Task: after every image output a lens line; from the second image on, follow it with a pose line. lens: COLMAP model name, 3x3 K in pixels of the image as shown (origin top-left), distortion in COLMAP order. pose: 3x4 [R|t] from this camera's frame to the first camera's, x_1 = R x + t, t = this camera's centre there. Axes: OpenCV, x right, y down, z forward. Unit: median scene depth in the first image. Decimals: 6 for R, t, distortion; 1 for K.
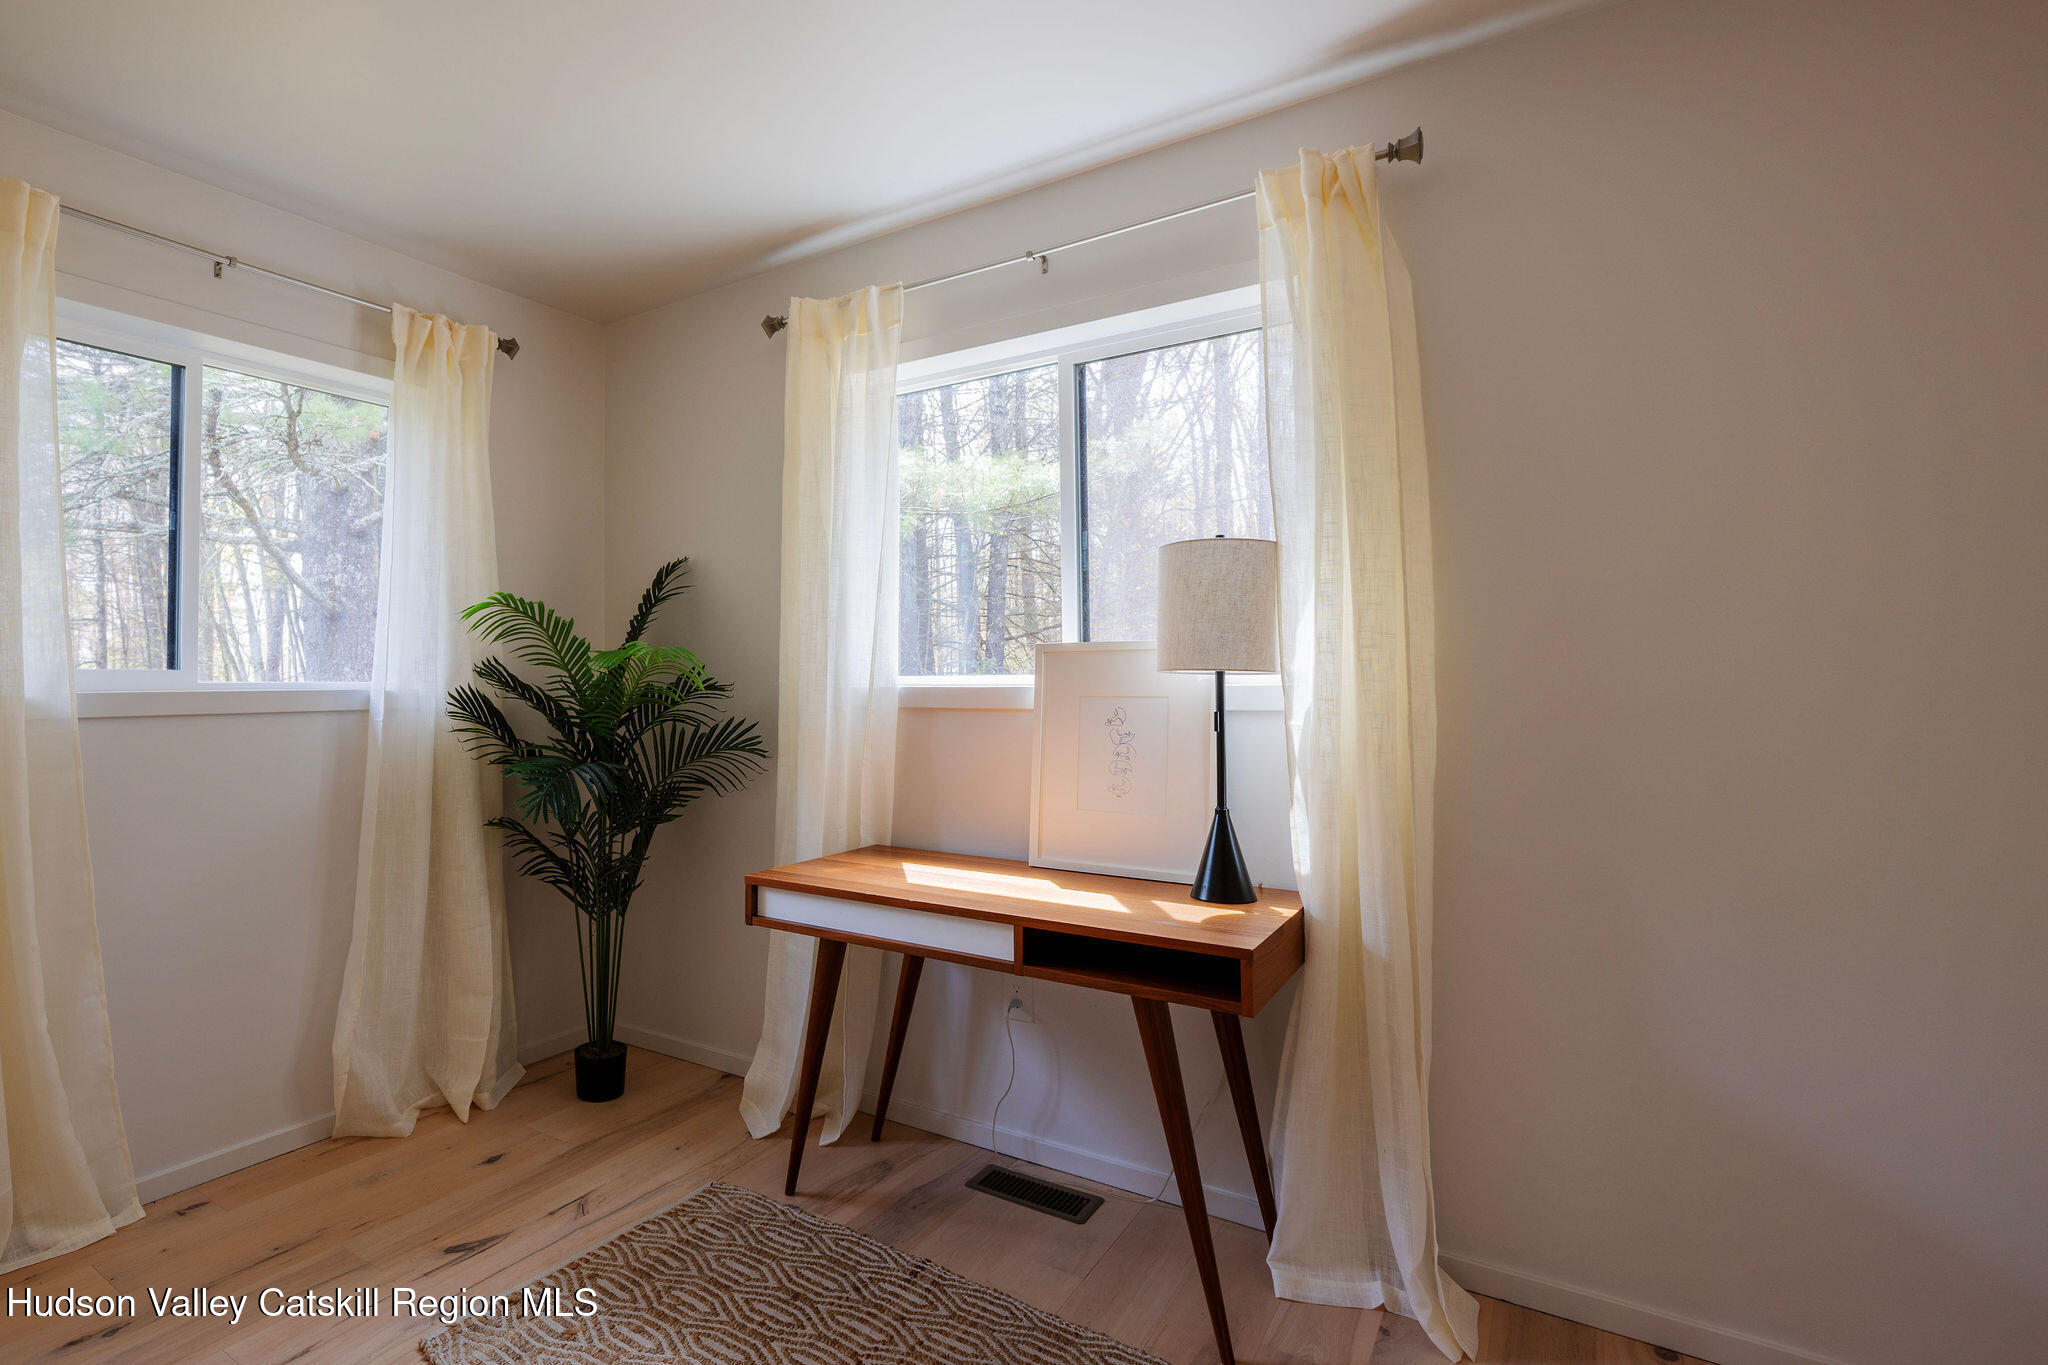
lens RADIAL K [[940.8, 0, 1024.0], [0, 940.8, 682.5], [0, 0, 1]] dist [-0.000853, -0.000243]
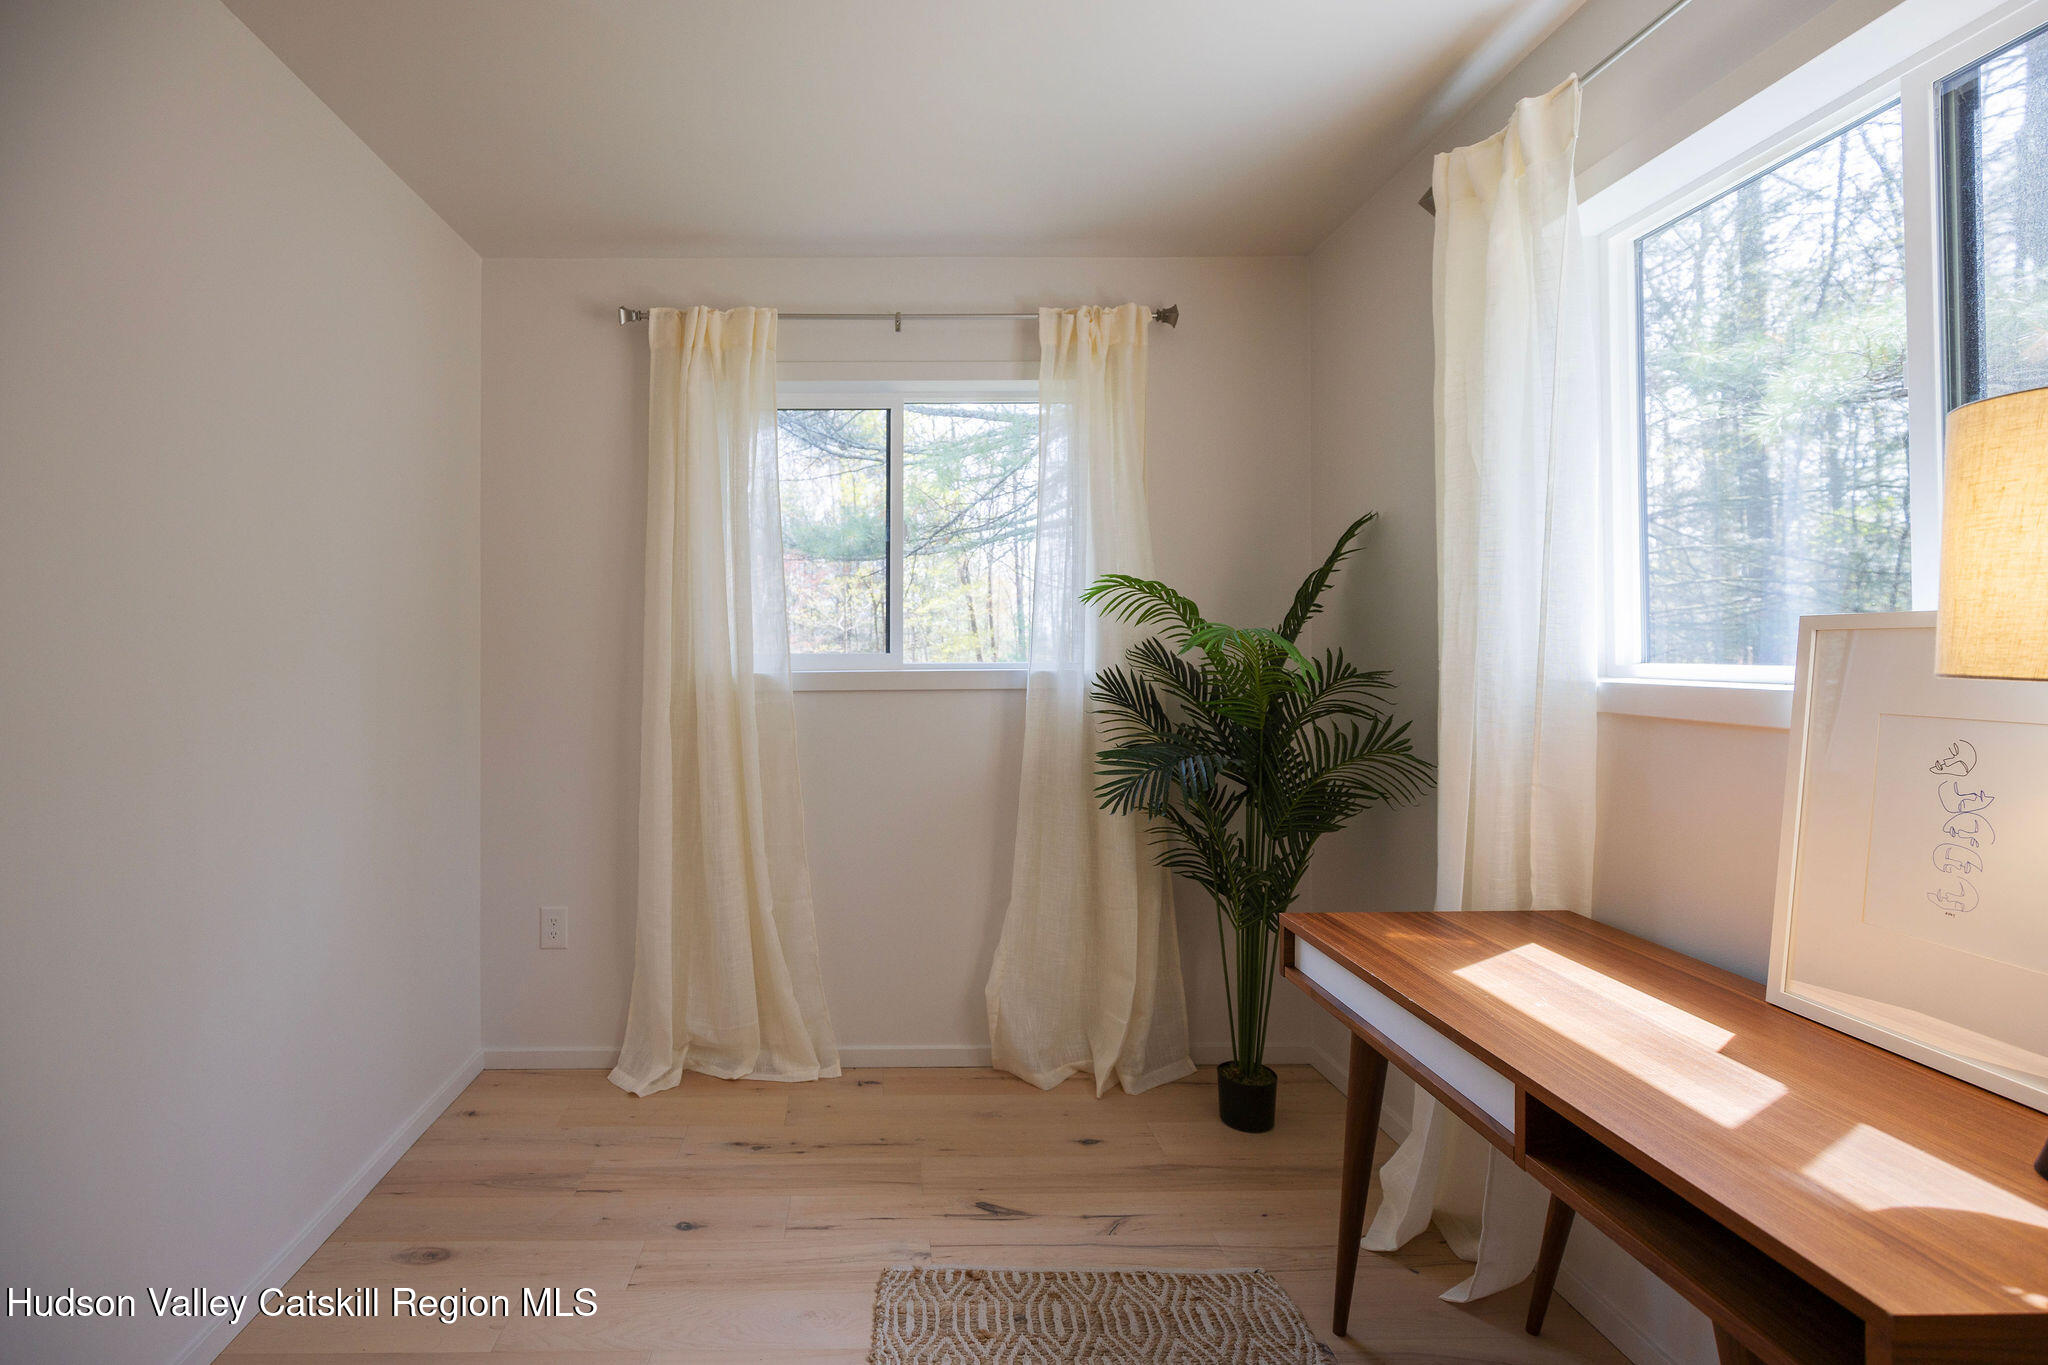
lens RADIAL K [[1094.0, 0, 1021.2], [0, 1094.0, 657.4], [0, 0, 1]] dist [-0.000195, 0.000942]
pose [[0.564133, 0.017542, -0.825497, 0.331628], [-0.006463, 0.999837, 0.016830, -0.027636], [0.825658, -0.004159, 0.564155, 0.268616]]
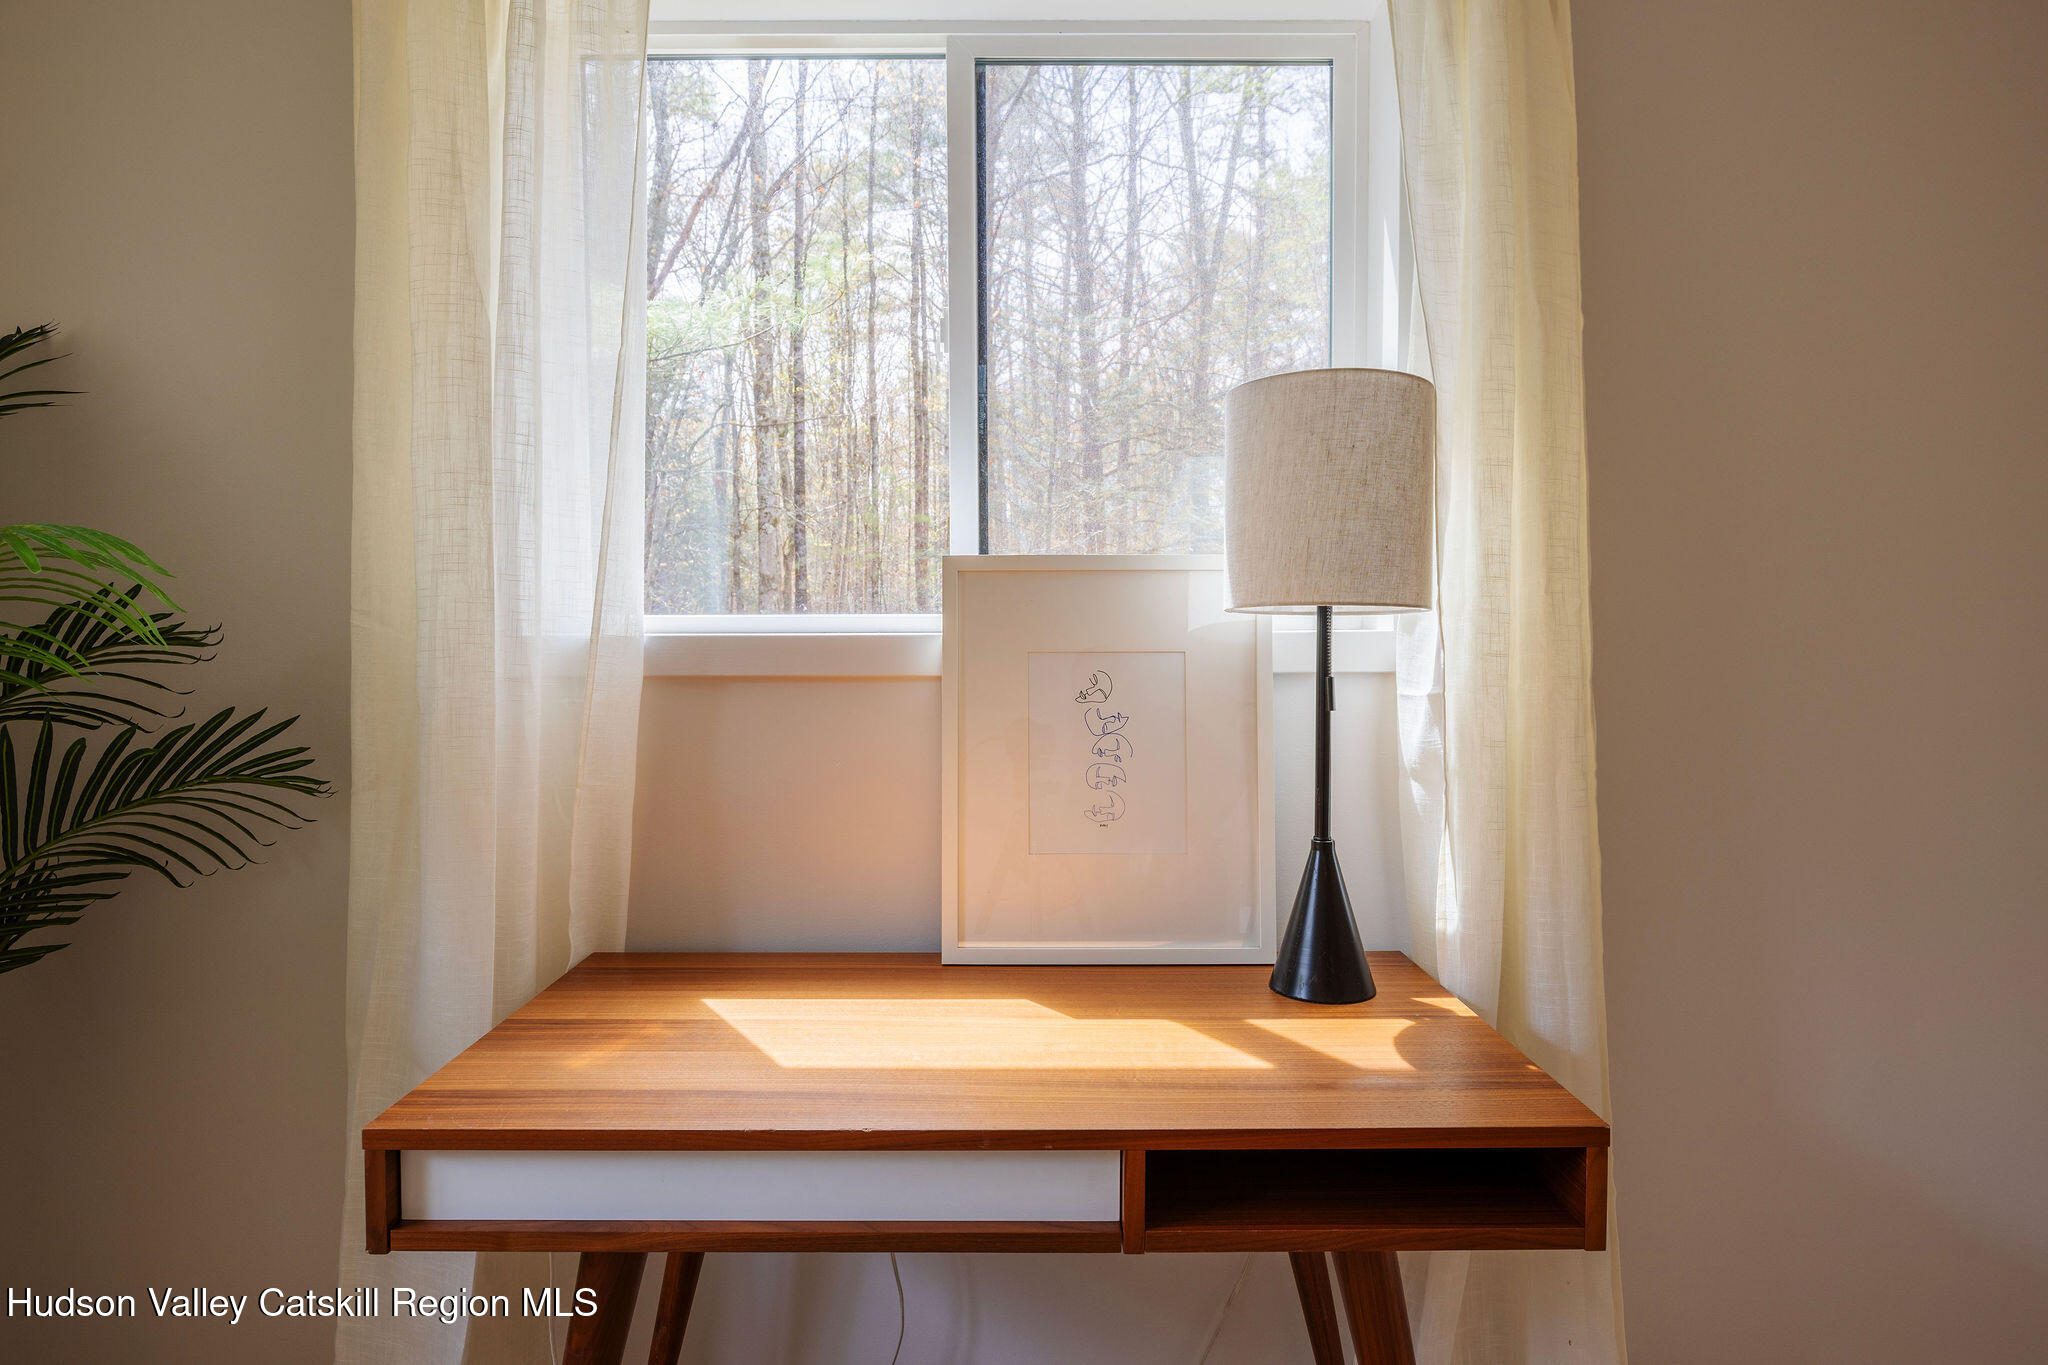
lens RADIAL K [[1089.7, 0, 1133.6], [0, 1089.7, 674.1], [0, 0, 1]] dist [0.002317, -0.001188]
pose [[0.882723, -0.015779, 0.469630, -0.212036], [-0.001861, 0.999311, 0.037074, 0.004061], [-0.469891, -0.033600, 0.882085, 0.441639]]
